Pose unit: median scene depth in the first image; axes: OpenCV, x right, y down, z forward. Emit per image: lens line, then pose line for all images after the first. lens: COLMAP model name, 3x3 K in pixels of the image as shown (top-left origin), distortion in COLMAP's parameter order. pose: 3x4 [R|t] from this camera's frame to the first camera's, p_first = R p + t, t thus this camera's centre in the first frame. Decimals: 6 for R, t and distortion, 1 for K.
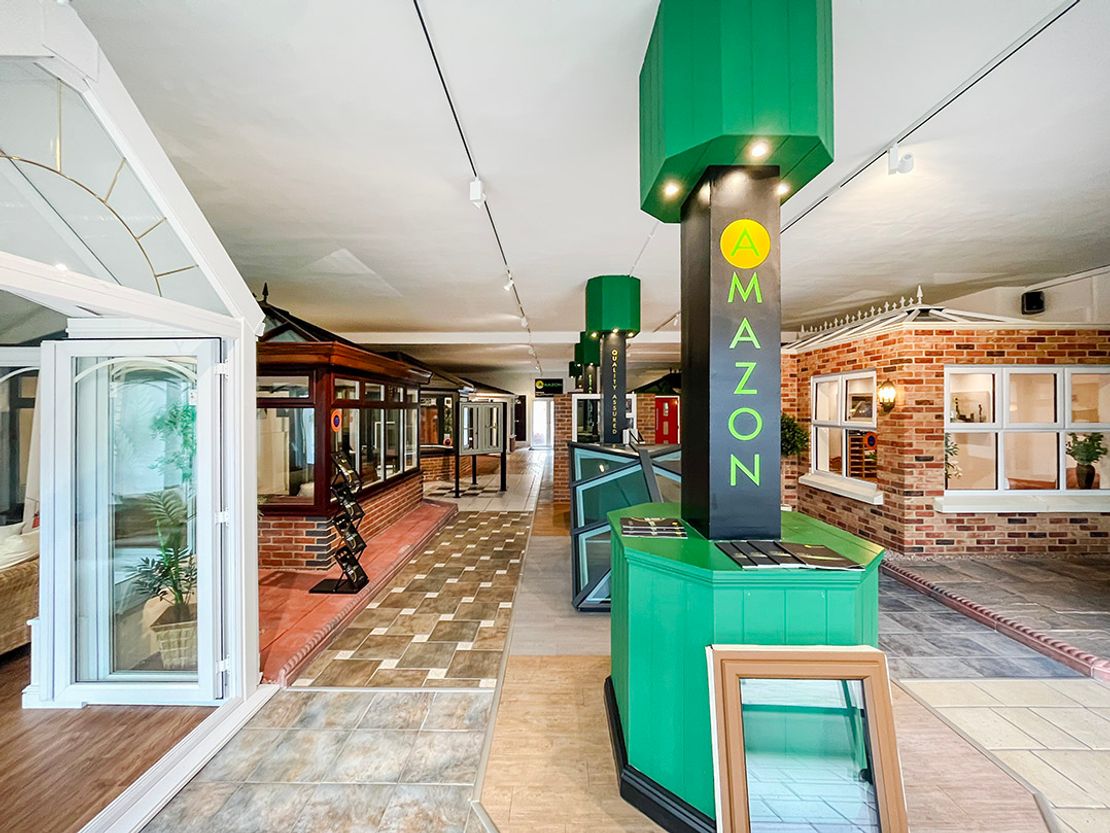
lens RADIAL K [[452.0, 0, 551.0], [0, 452.0, 408.8], [0, 0, 1]] dist [-0.006907, 0.000891]
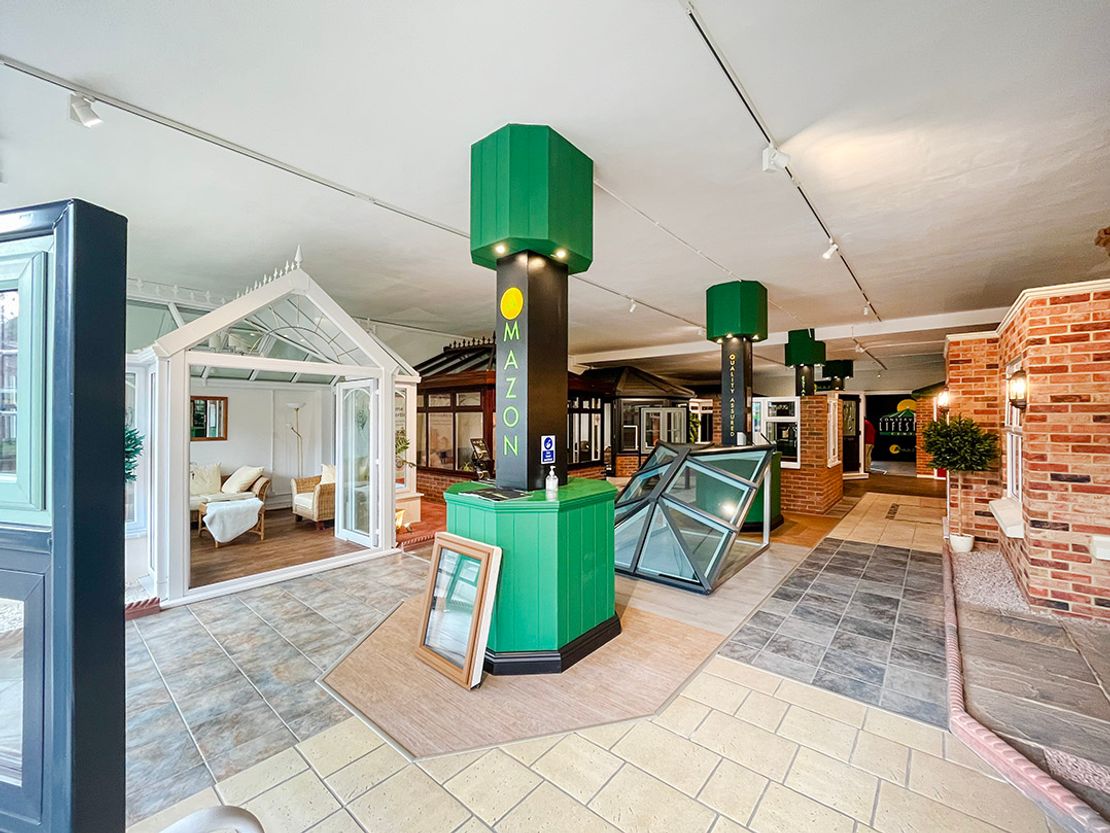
lens RADIAL K [[452.0, 0, 557.4], [0, 452.0, 415.9], [0, 0, 1]] dist [-0.006907, 0.000891]
pose [[0.769439, -0.001461, -0.638718, 0.661102], [0.000363, 0.999998, -0.001851, 0.014413], [0.638720, 0.001192, 0.769439, -0.052048]]
